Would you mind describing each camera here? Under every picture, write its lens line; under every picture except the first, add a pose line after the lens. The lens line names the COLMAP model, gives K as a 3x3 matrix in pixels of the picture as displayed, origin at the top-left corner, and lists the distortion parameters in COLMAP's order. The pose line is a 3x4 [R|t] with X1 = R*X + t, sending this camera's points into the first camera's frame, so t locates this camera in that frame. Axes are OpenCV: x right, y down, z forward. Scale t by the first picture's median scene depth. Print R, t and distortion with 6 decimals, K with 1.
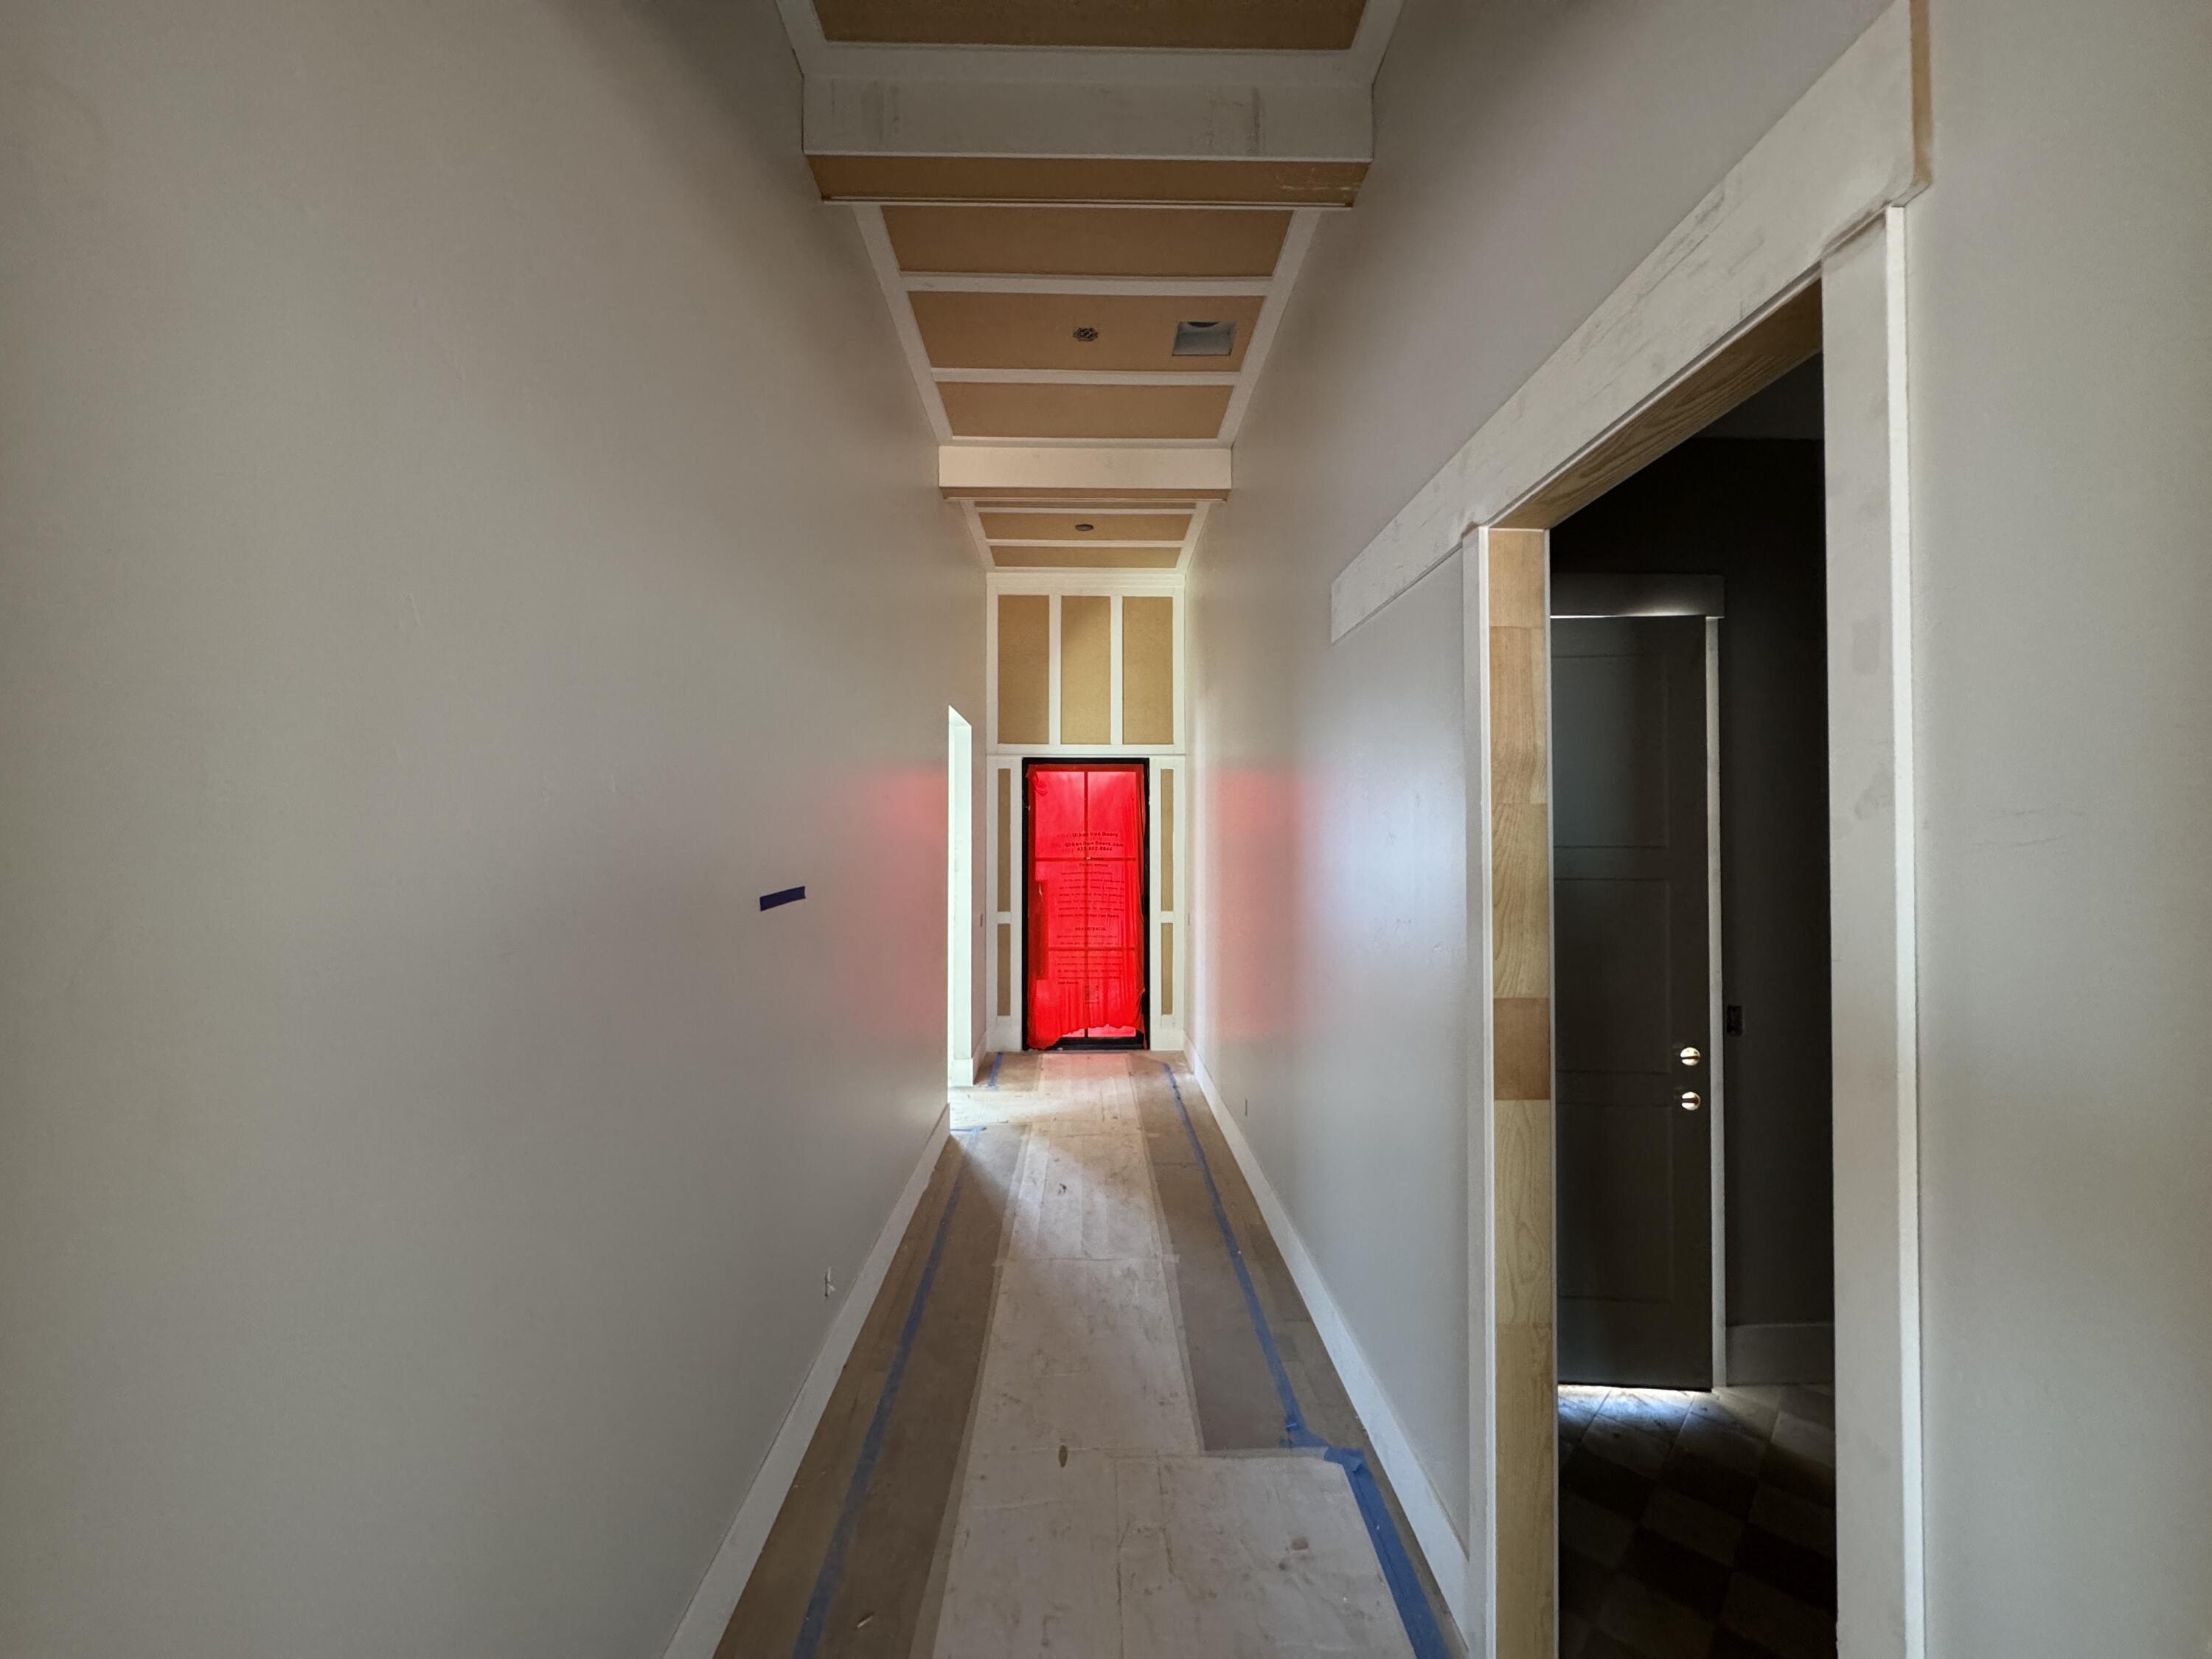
lens RADIAL K [[880.4, 0, 1103.4], [0, 880.4, 828.6], [0, 0, 1]] dist [-0.009182, -0.000103]
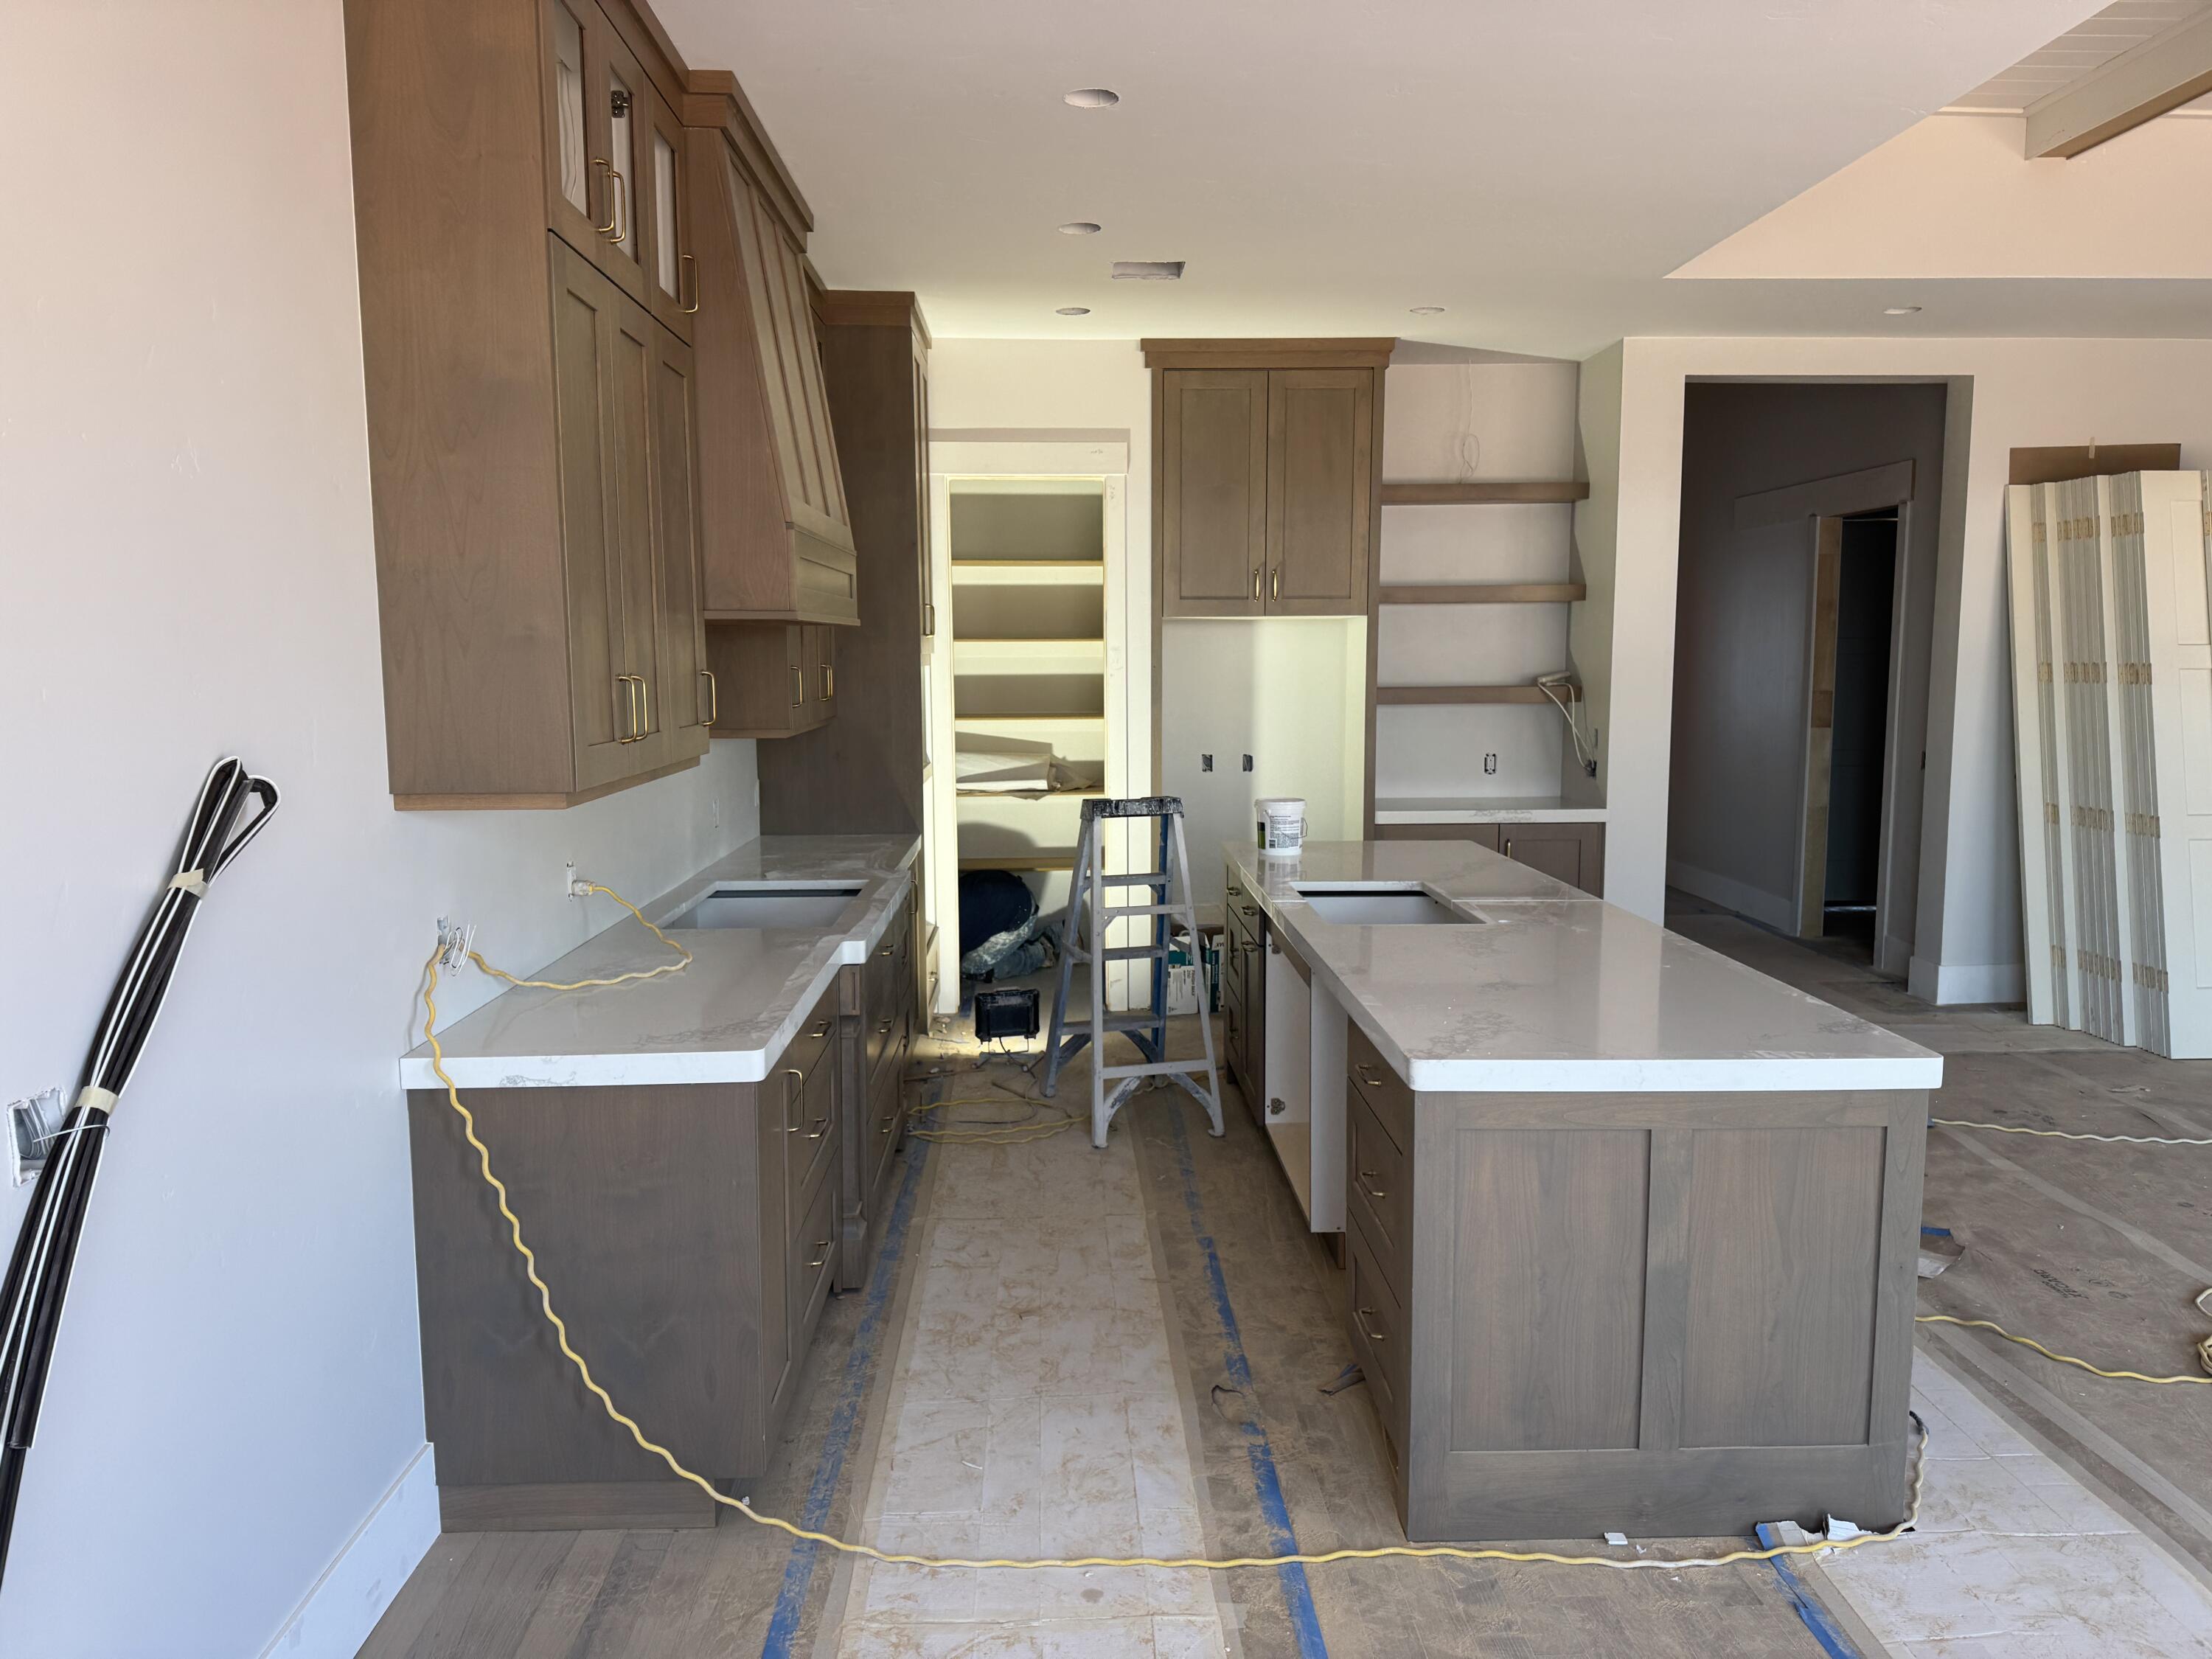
lens RADIAL K [[1556.6, 0, 1107.2], [0, 1556.6, 832.4], [0, 0, 1]] dist [-0.001980, -0.000426]
pose [[0.999967, -0.003041, 0.007592, -1.848116], [0.002050, 0.991863, 0.127291, 0.003174], [-0.007917, -0.127271, 0.991836, -3.970618]]
